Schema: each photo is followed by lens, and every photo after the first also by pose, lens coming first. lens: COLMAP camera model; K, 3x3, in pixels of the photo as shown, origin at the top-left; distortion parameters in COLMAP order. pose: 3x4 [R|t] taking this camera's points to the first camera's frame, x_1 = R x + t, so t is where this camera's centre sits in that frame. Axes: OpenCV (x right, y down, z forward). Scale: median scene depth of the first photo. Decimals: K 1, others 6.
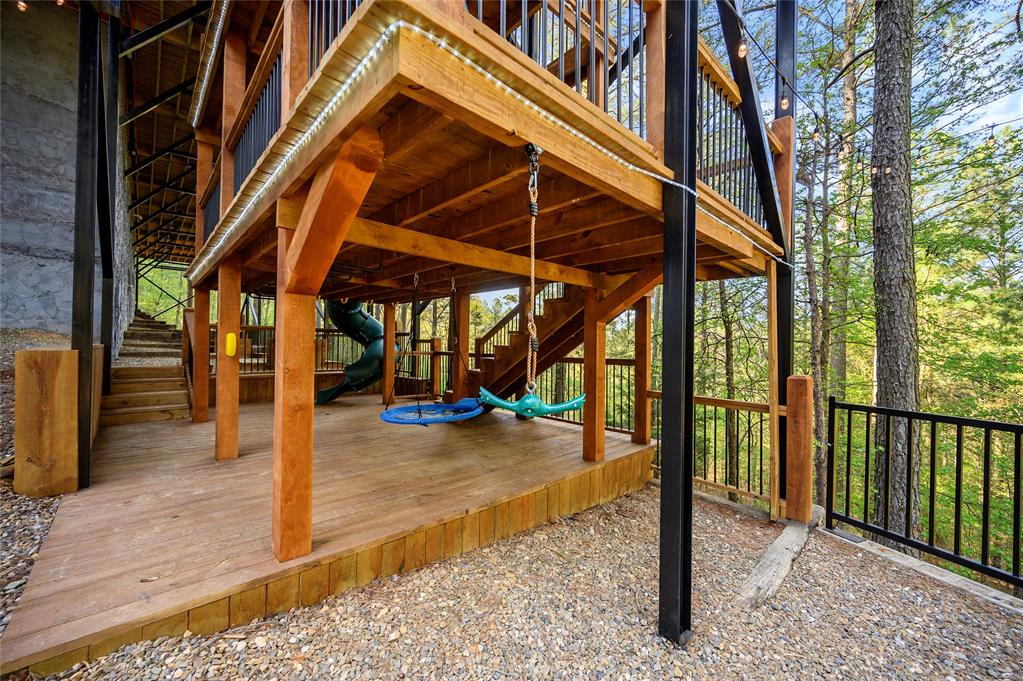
lens RADIAL K [[400.9, 0, 510.2], [0, 400.9, 339.9], [0, 0, 1]] dist [-0.000867, 0.000230]
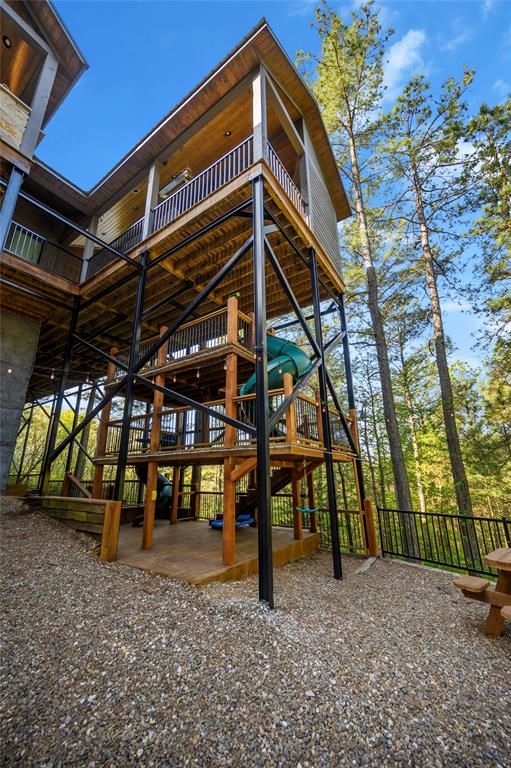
lens RADIAL K [[301.0, 0, 255.5], [0, 301.0, 384.0], [0, 0, 1]] dist [-0.000867, 0.000230]
pose [[0.973462, 0.042870, 0.224799, -0.573263], [0.022425, 0.959700, -0.280129, -0.117102], [-0.227749, 0.277736, 0.933270, -1.049088]]
